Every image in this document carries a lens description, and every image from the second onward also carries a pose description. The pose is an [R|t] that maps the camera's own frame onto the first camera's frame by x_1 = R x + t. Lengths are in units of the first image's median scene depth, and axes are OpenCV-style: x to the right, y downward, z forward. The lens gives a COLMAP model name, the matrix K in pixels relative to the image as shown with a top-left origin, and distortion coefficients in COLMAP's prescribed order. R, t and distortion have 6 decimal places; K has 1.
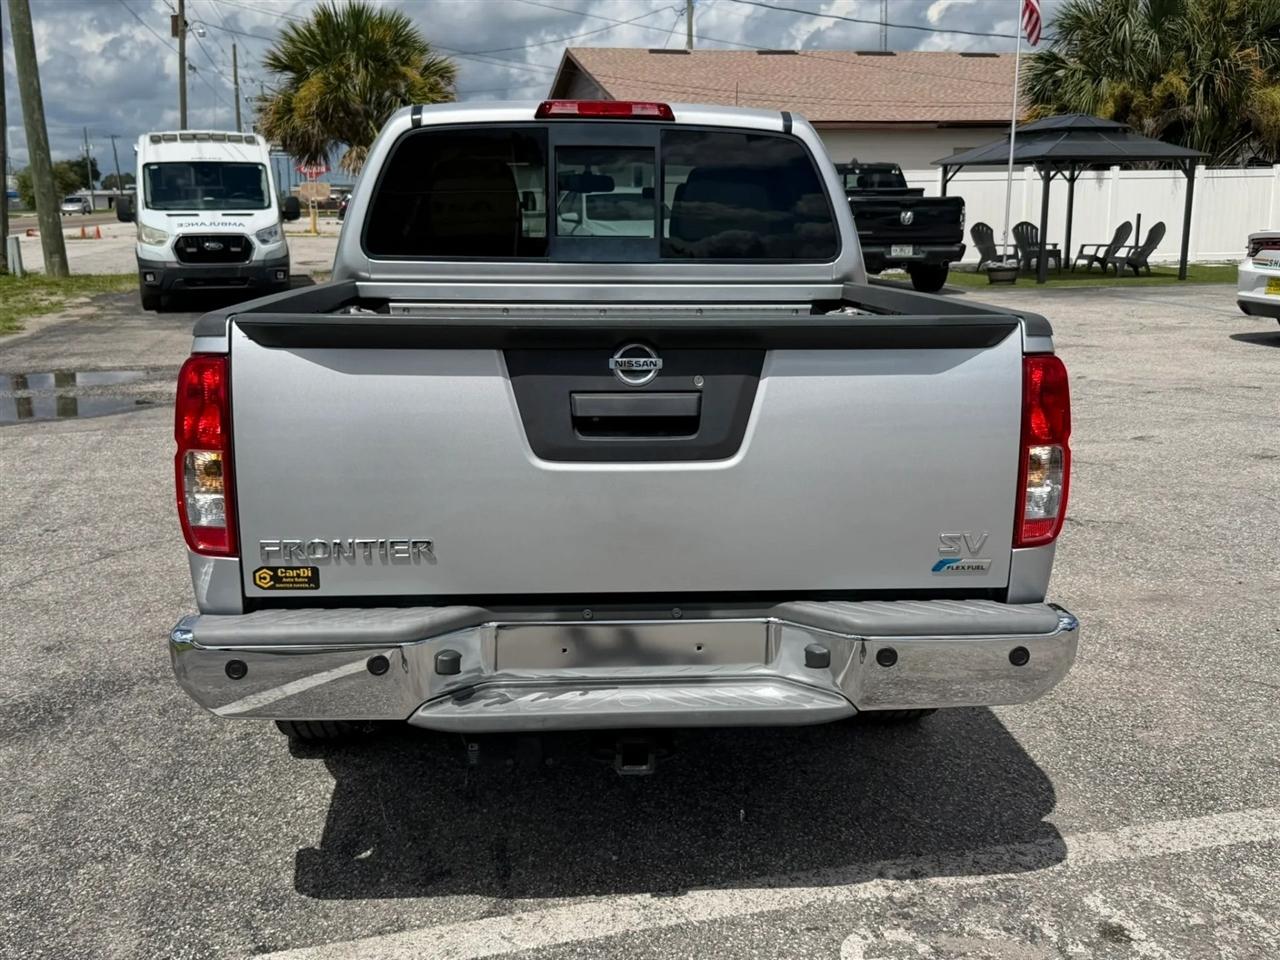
lens RADIAL K [[1281.6, 0, 643.3], [0, 1281.6, 500.3], [0, 0, 1]] dist [0.005925, 0.000000]
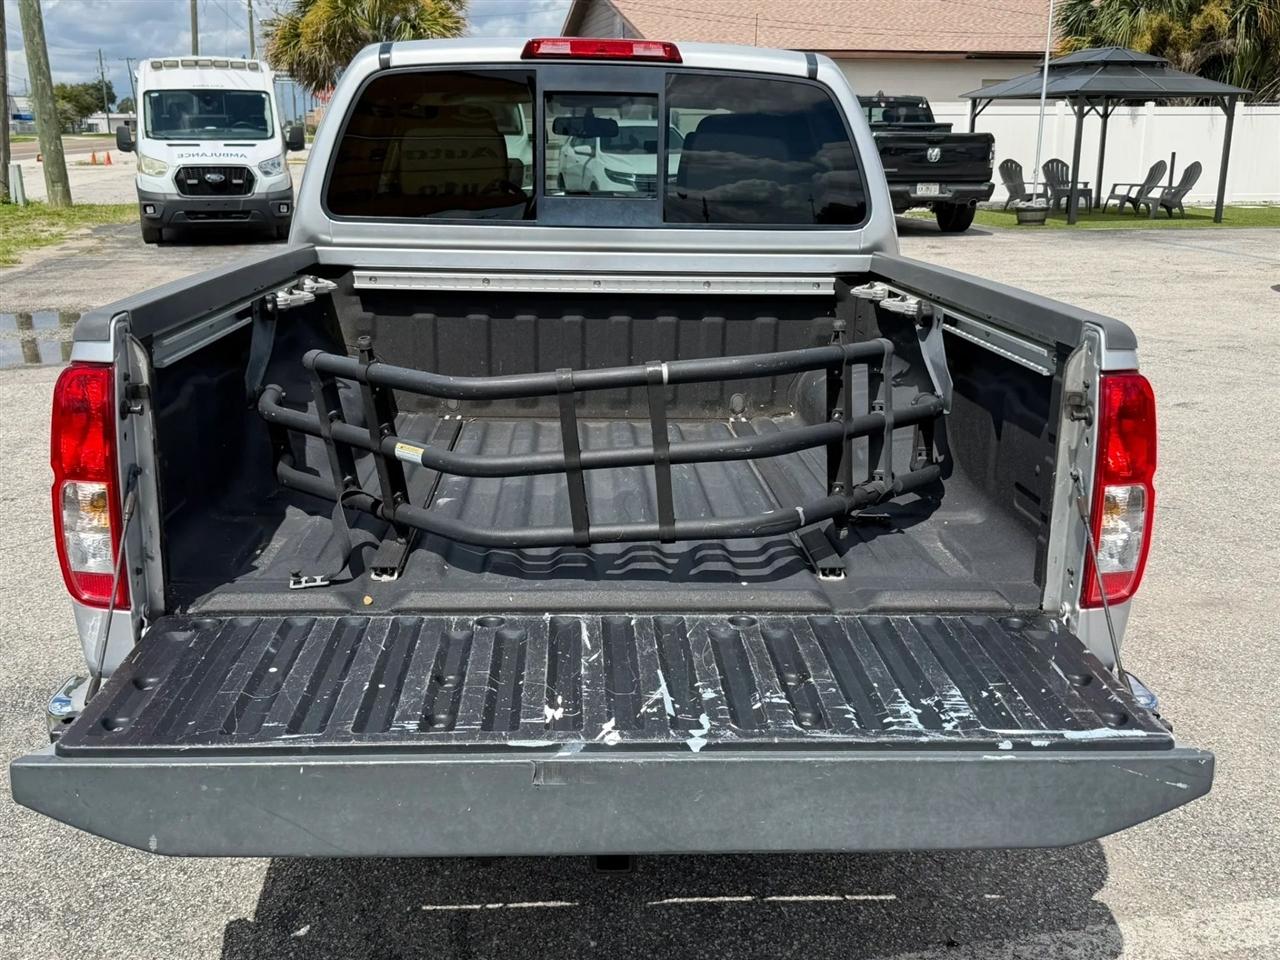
lens RADIAL K [[1281.6, 0, 644.8], [0, 1281.6, 492.9], [0, 0, 1]] dist [0.005925, 0.000000]
pose [[0.999852, 0.013160, -0.011085, 0.002504], [-0.012629, 0.998830, 0.046682, -0.008751], [0.011686, -0.046535, 0.998848, 0.022553]]
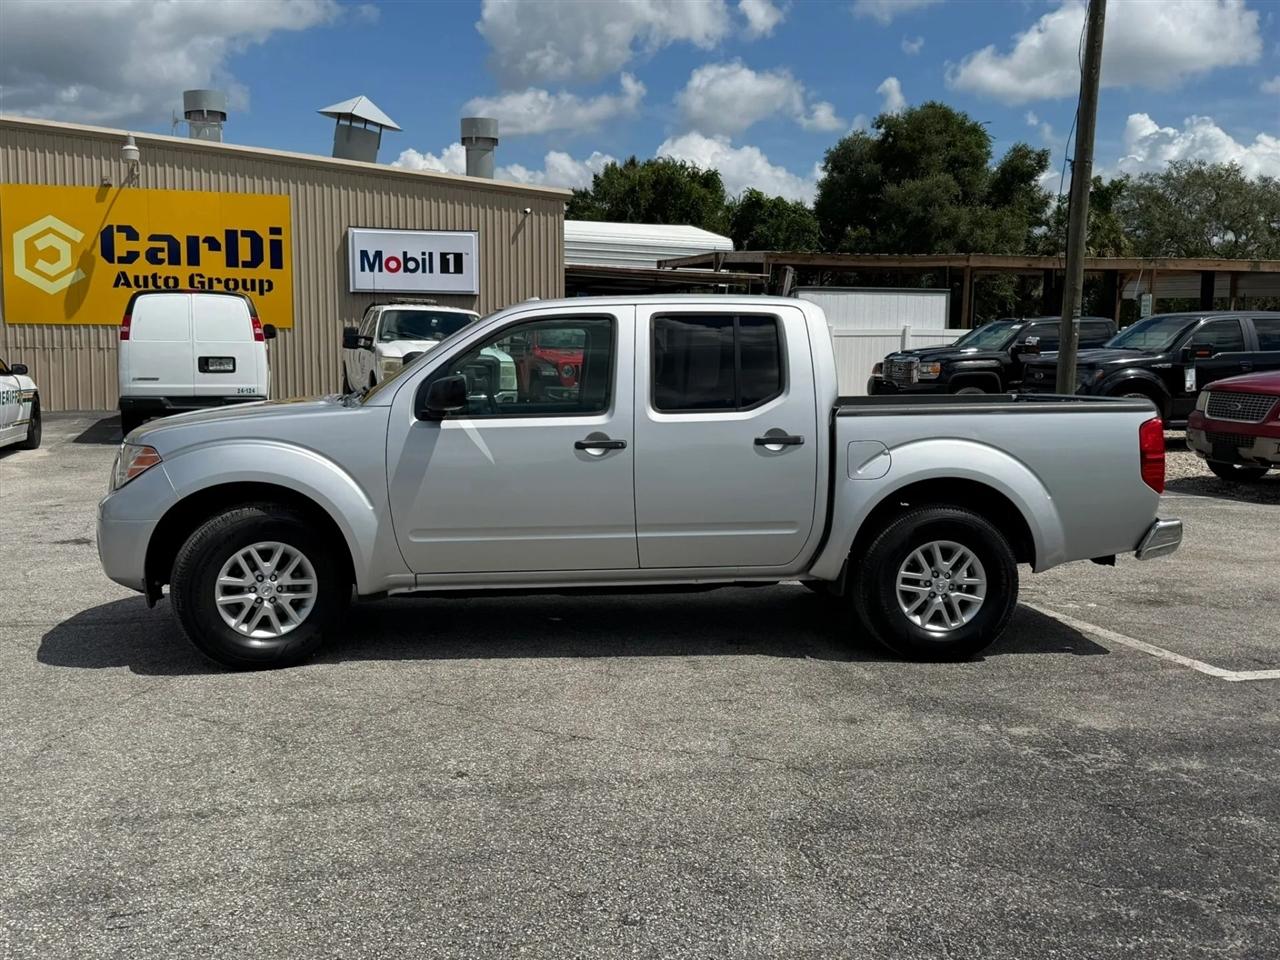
lens RADIAL K [[1281.6, 0, 613.3], [0, 1281.6, 476.4], [0, 0, 1]] dist [0.005925, 0.000000]
pose [[-0.041013, -0.090459, 0.995055, -0.339735], [0.210375, 0.972786, 0.097105, -0.056837], [-0.976760, 0.213317, -0.020867, 0.251254]]
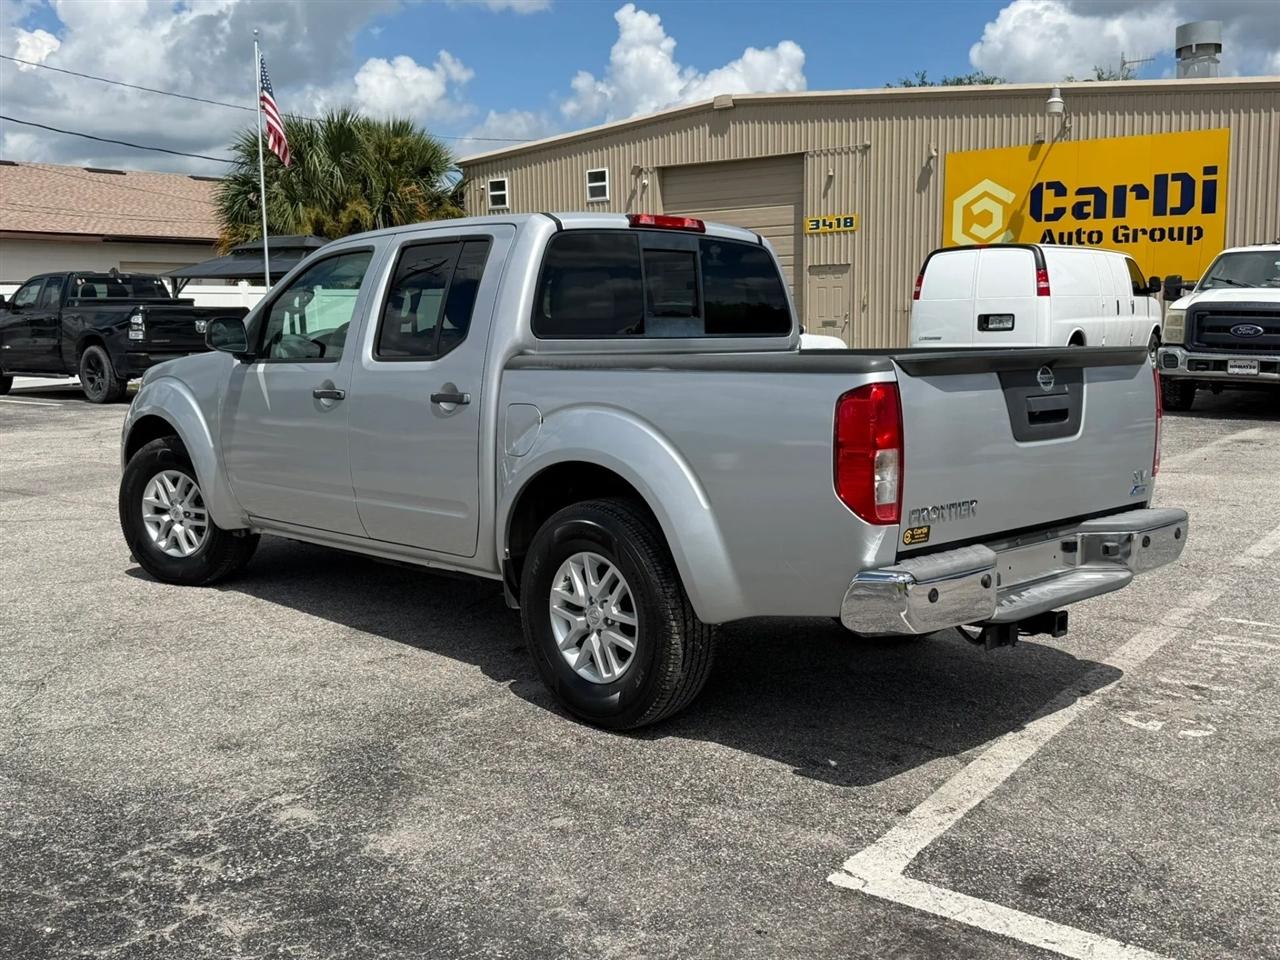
lens RADIAL K [[1281.6, 0, 650.6], [0, 1281.6, 478.5], [0, 0, 1]] dist [0.005925, 0.000000]
pose [[0.760986, -0.083067, 0.643429, -0.171111], [0.149919, 0.987442, -0.049831, 0.002923], [-0.631209, 0.134383, 0.763882, 0.009016]]
